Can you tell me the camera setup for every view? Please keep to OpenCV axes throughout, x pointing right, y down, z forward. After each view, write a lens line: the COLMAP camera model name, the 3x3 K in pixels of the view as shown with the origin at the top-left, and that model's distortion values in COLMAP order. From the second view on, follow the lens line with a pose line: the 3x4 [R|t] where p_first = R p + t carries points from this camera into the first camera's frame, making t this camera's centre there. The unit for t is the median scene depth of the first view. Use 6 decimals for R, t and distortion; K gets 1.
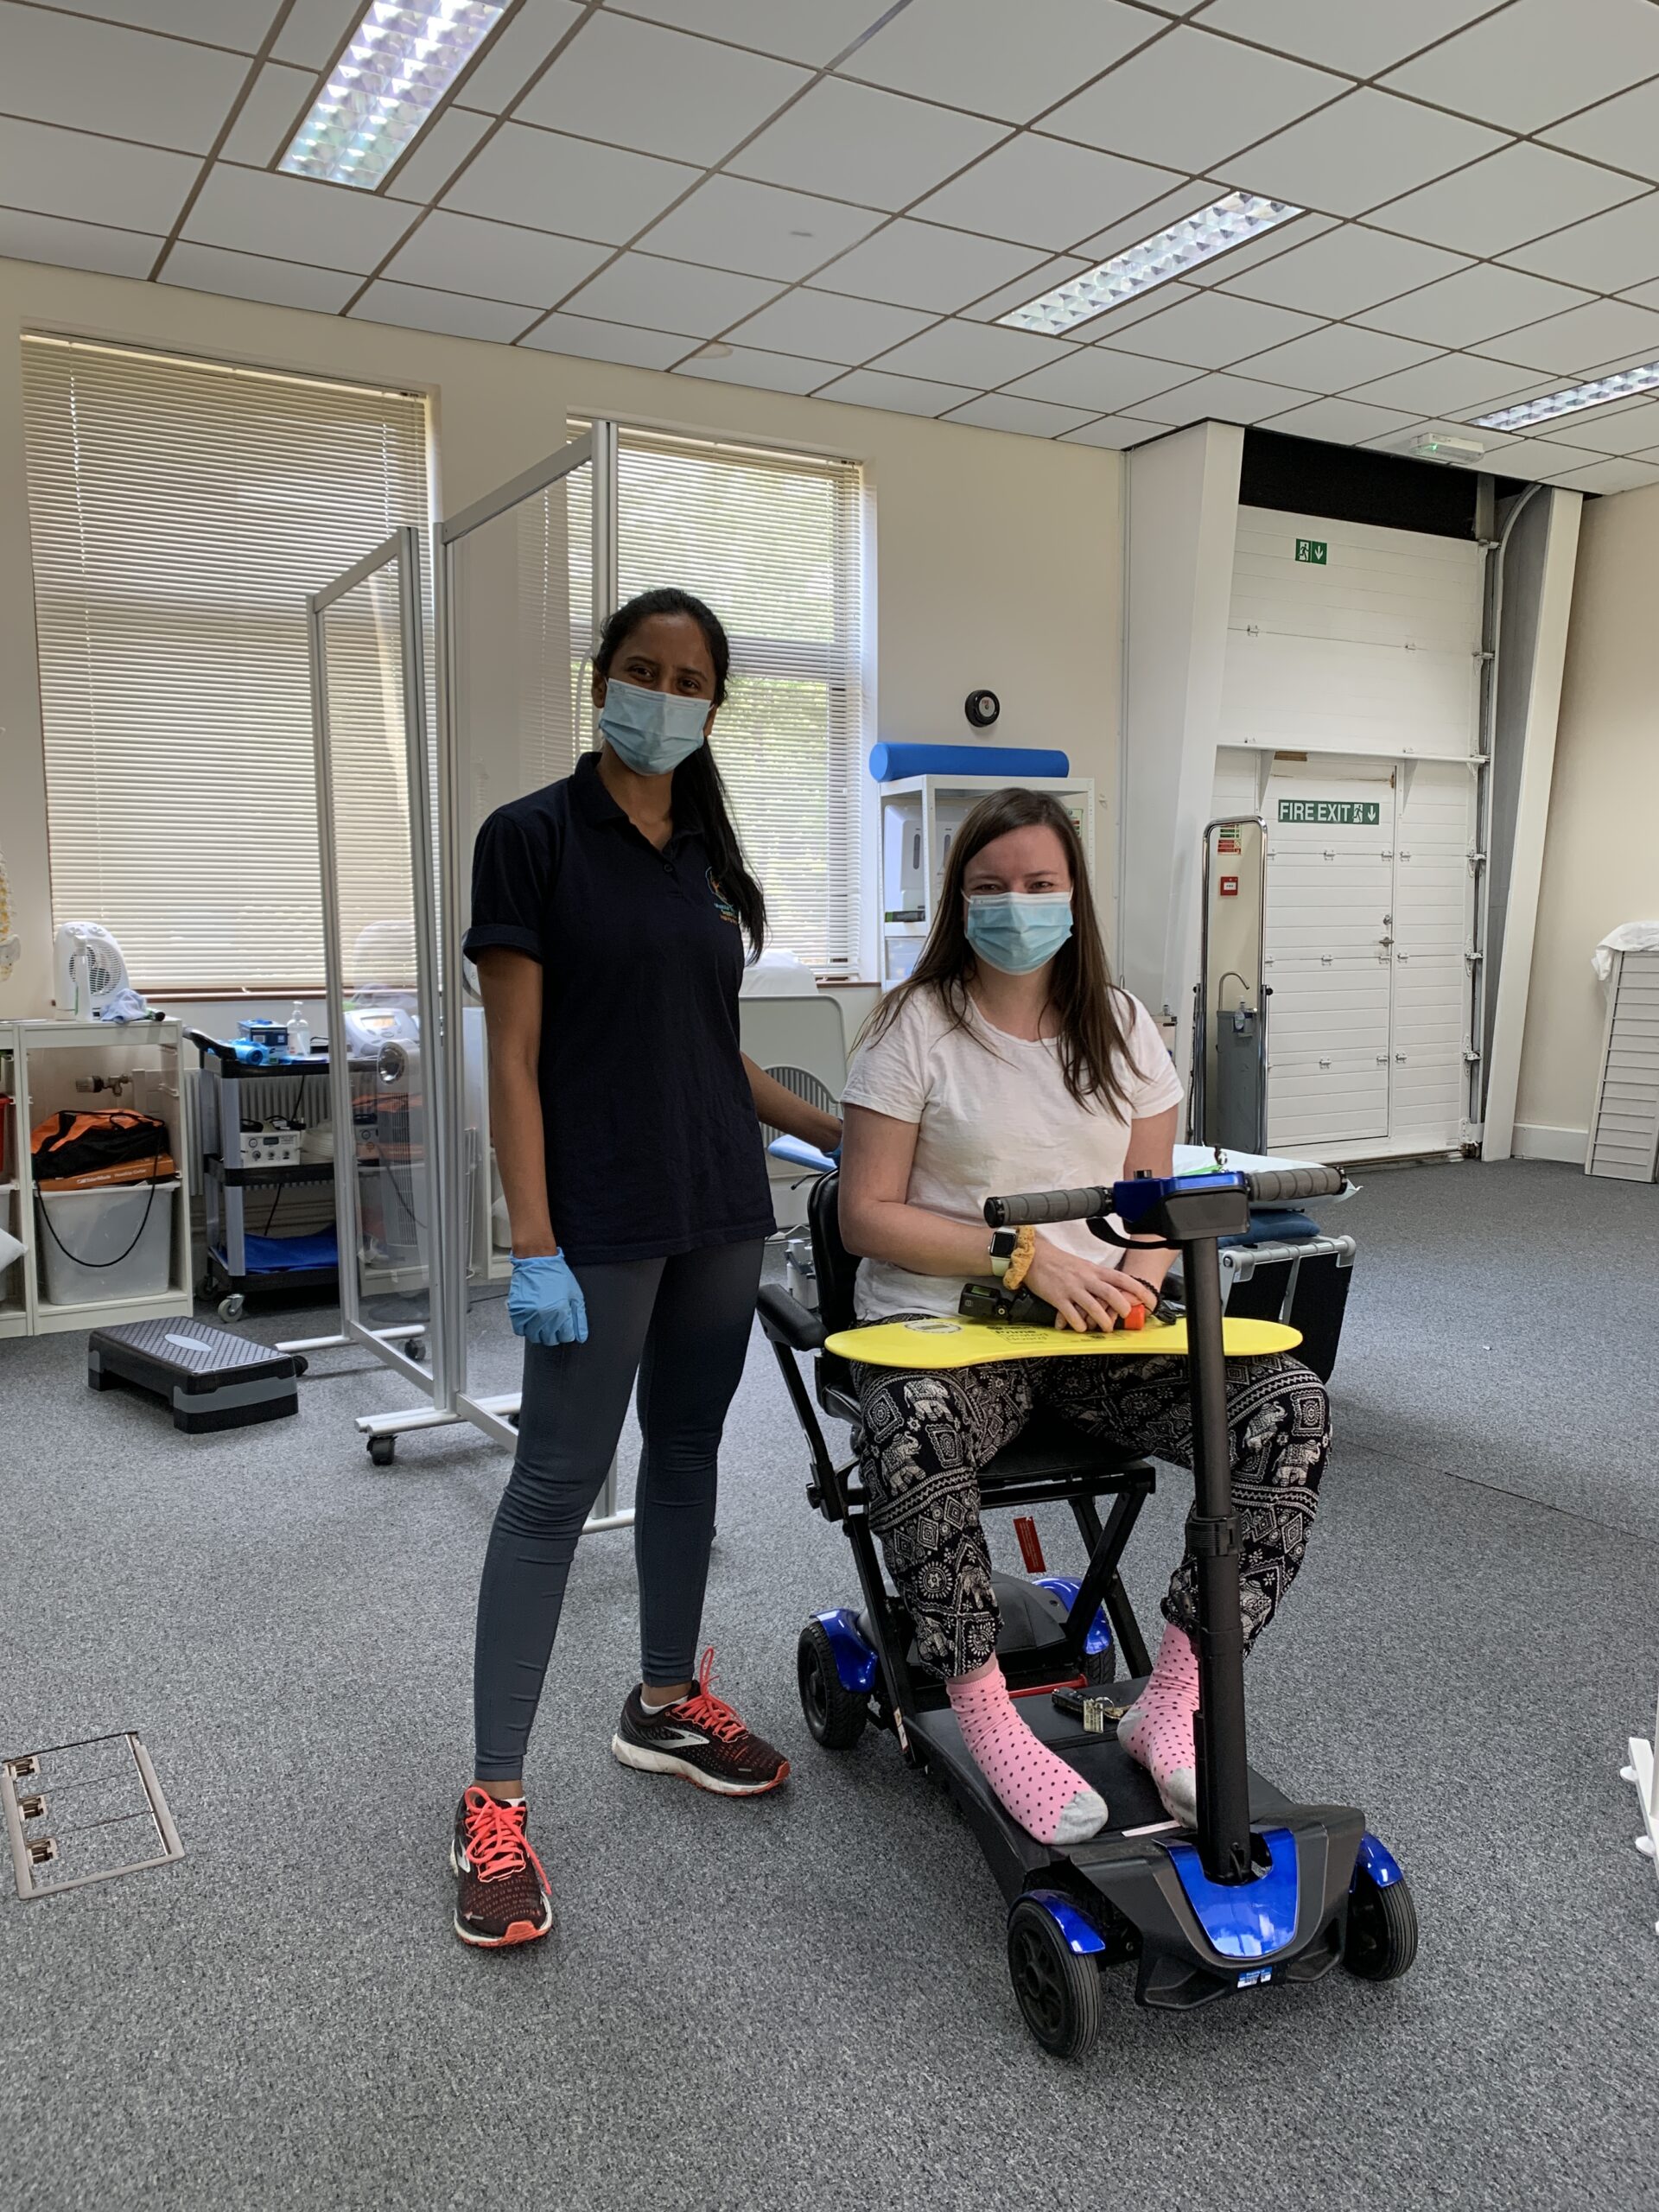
lens RADIAL K [[1703.7, 0, 833.8], [0, 1703.7, 1101.3], [0, 0, 1]] dist [0.002916, 0.006657]
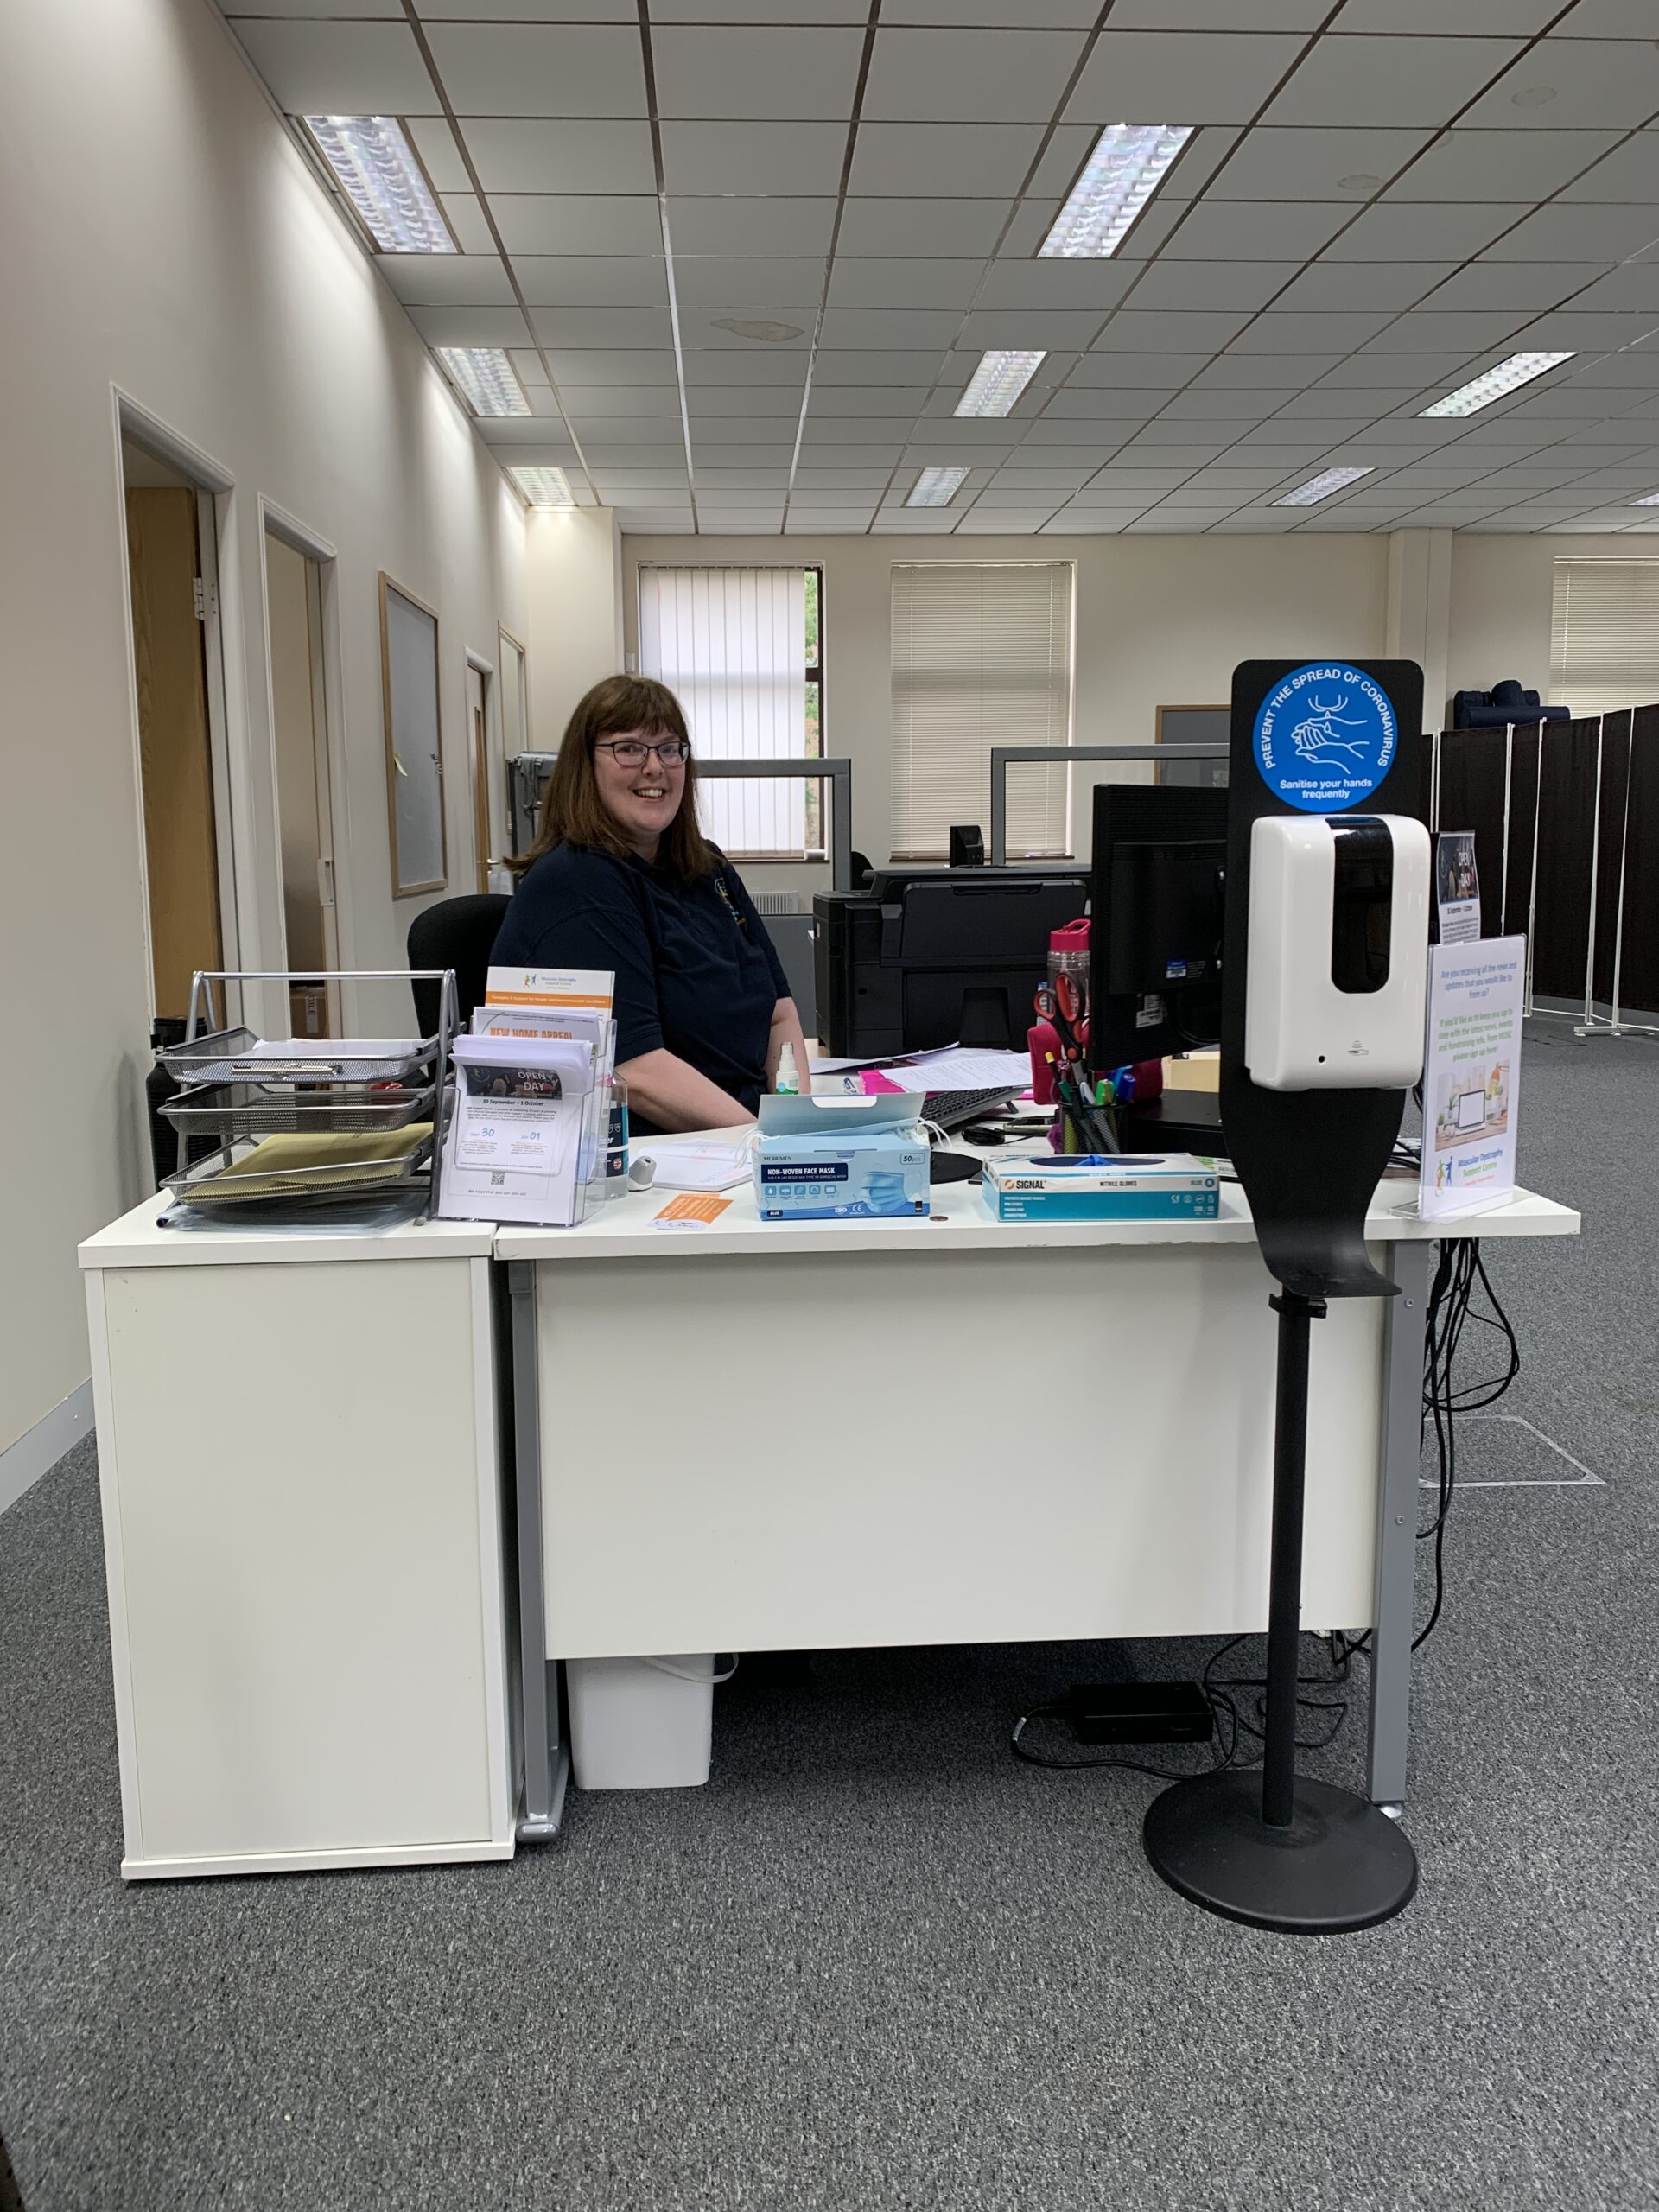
lens RADIAL K [[1703.7, 0, 828.6], [0, 1703.7, 1104.2], [0, 0, 1]] dist [0.002916, 0.006657]
pose [[0.891098, 0.068475, -0.448615, 0.173155], [-0.040455, 0.996601, 0.071760, 0.032351], [0.452004, -0.045797, 0.890840, -0.300663]]
